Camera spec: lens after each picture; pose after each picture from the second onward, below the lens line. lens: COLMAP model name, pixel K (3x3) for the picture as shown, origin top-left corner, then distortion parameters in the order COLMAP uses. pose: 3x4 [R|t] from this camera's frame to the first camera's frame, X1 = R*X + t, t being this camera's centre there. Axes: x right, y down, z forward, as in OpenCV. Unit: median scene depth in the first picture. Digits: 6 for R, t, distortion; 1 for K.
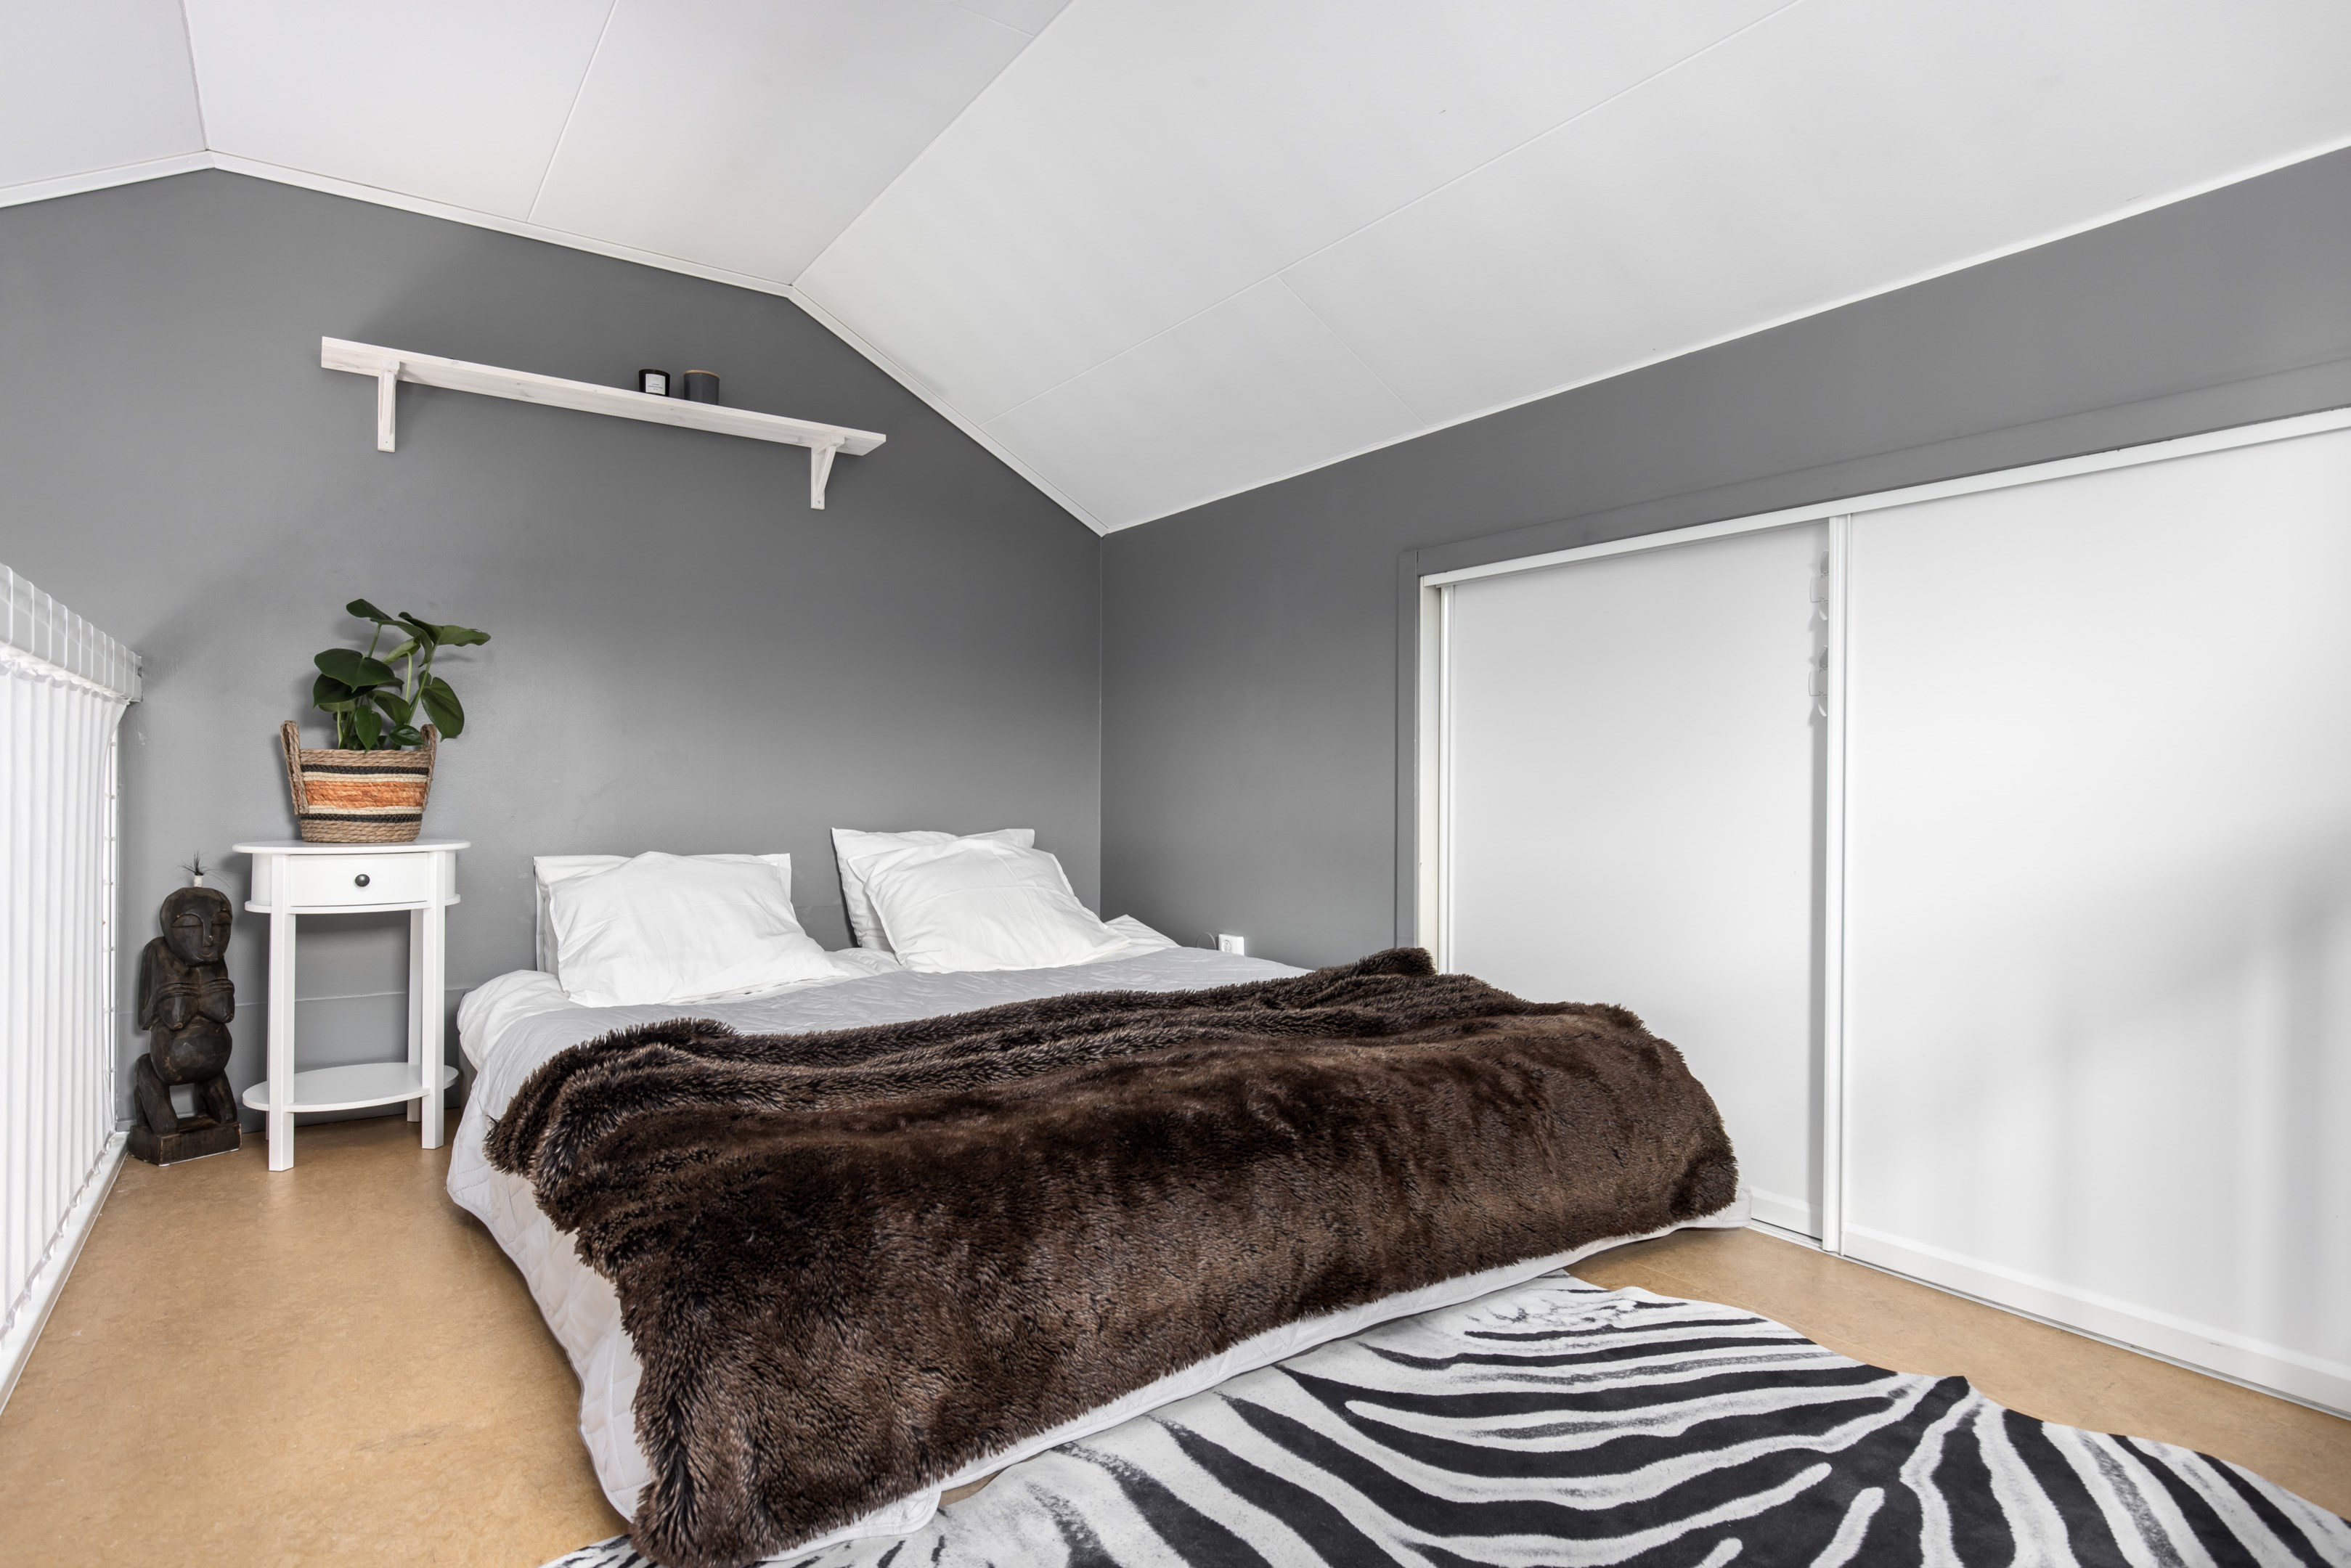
lens RADIAL K [[1267.9, 0, 1175.5], [0, 1267.9, 784.0], [0, 0, 1]] dist [0.003455, 0.000031]
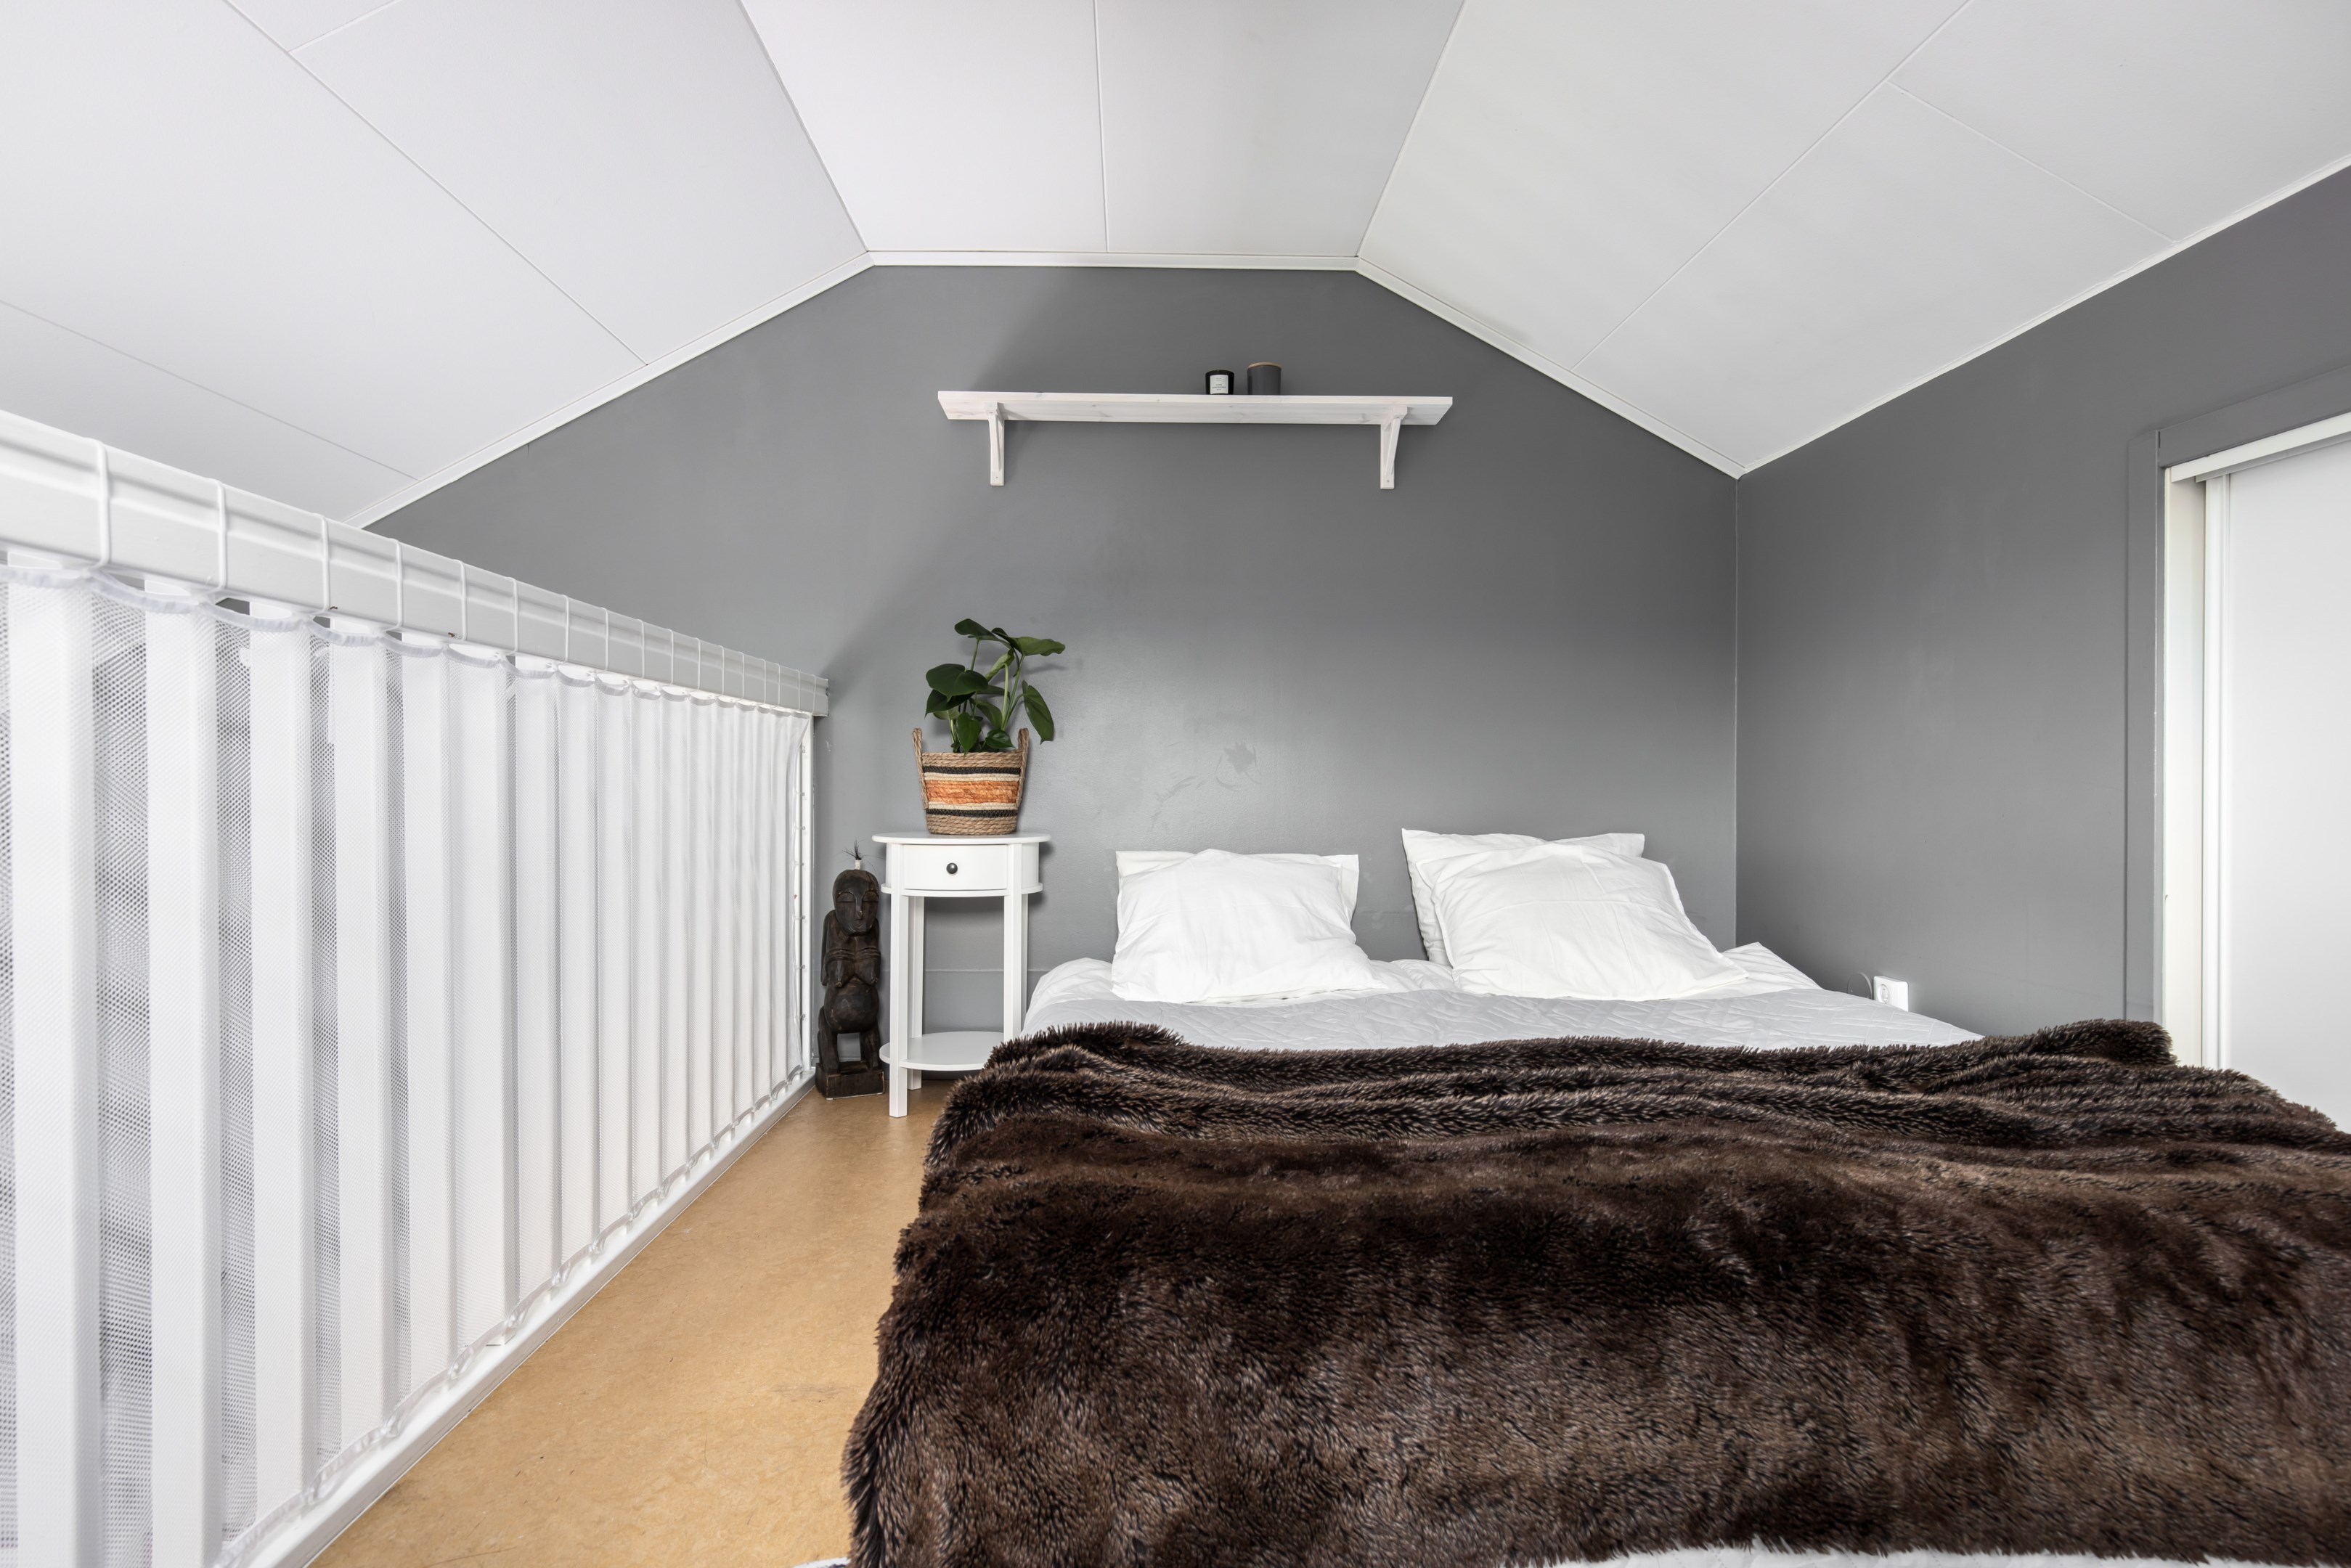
lens RADIAL K [[1285.3, 0, 1180.2], [0, 1285.3, 787.3], [0, 0, 1]] dist [0.007122, -0.001368]
pose [[0.832705, -0.001879, -0.553714, 0.158422], [0.002995, 0.999995, 0.001110, 0.003526], [0.553709, -0.002583, 0.832706, 0.165910]]
